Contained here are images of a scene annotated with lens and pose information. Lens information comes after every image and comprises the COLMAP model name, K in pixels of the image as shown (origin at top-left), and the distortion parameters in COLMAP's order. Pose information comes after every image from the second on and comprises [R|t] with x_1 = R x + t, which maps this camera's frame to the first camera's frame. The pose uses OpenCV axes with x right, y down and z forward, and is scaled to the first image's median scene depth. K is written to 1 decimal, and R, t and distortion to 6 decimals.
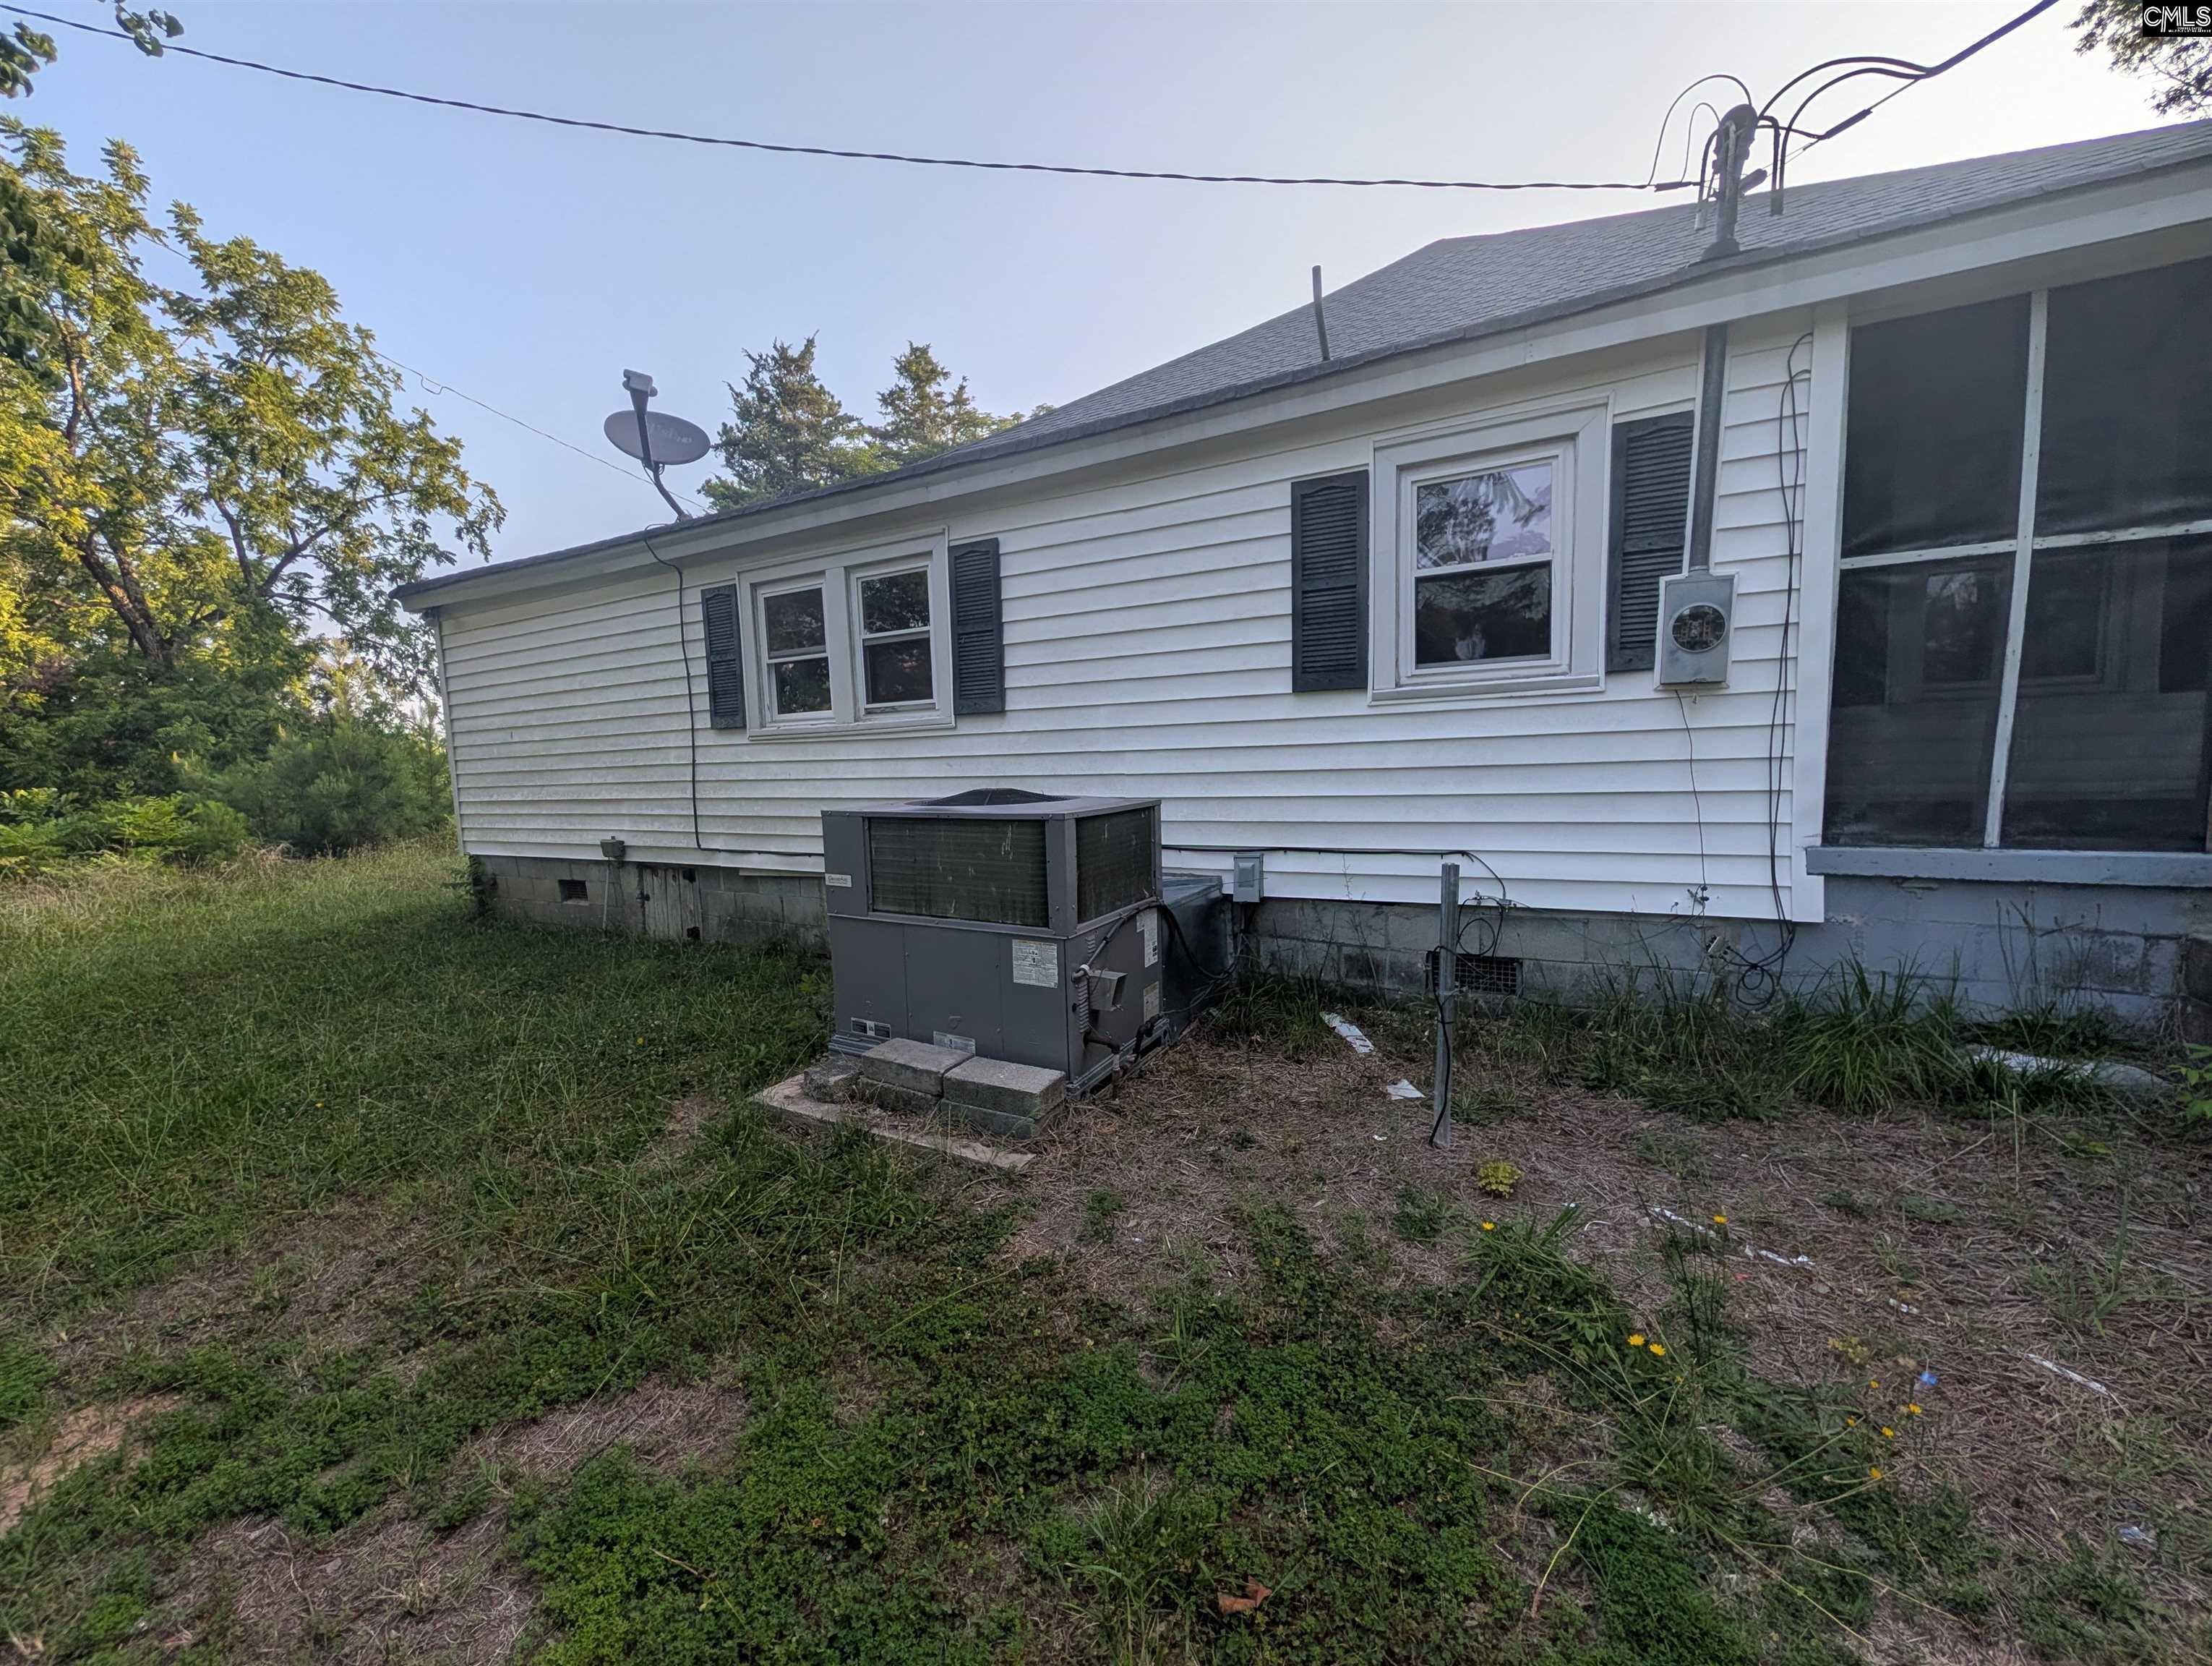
lens RADIAL K [[803.9, 0, 1106.0], [0, 803.9, 833.0], [0, 0, 1]] dist [0.002288, -0.000088]
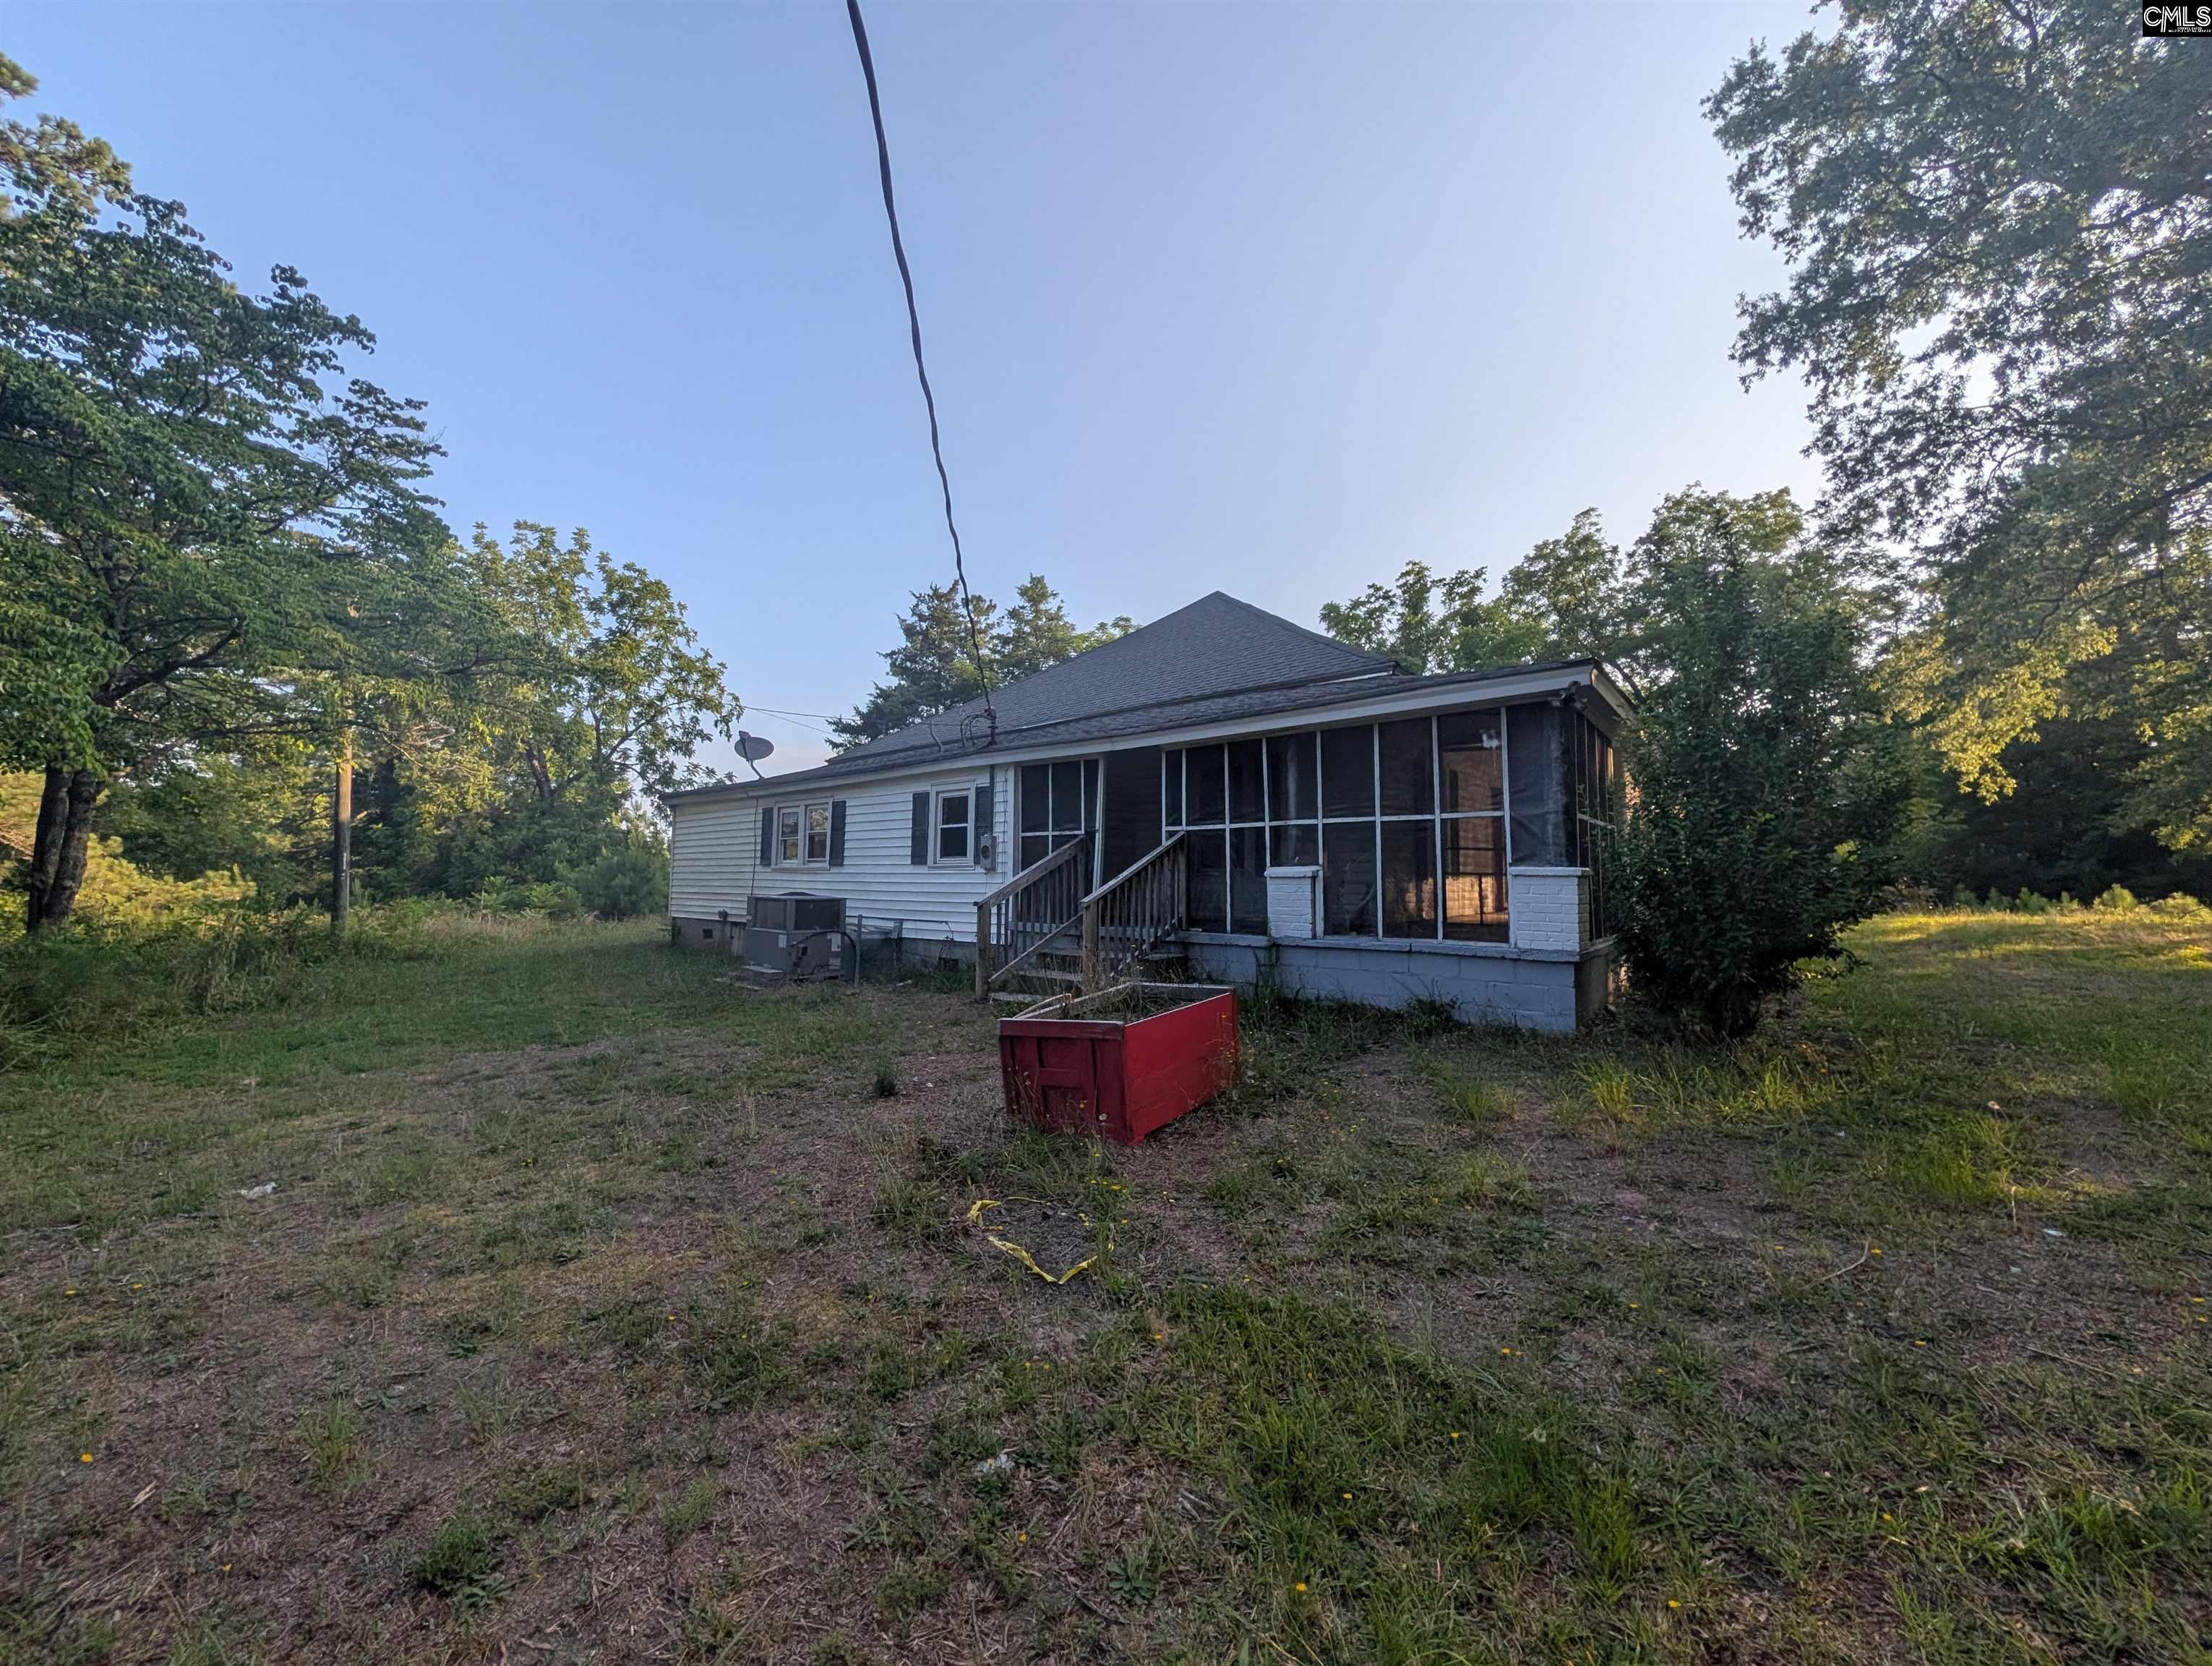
lens RADIAL K [[785.5, 0, 1106.0], [0, 785.5, 833.0], [0, 0, 1]] dist [-0.012828, -0.000034]
pose [[0.976632, 0.029639, -0.212866, 0.315178], [-0.062331, 0.986937, -0.148559, 0.018314], [0.205683, 0.158355, 0.965722, -0.328661]]
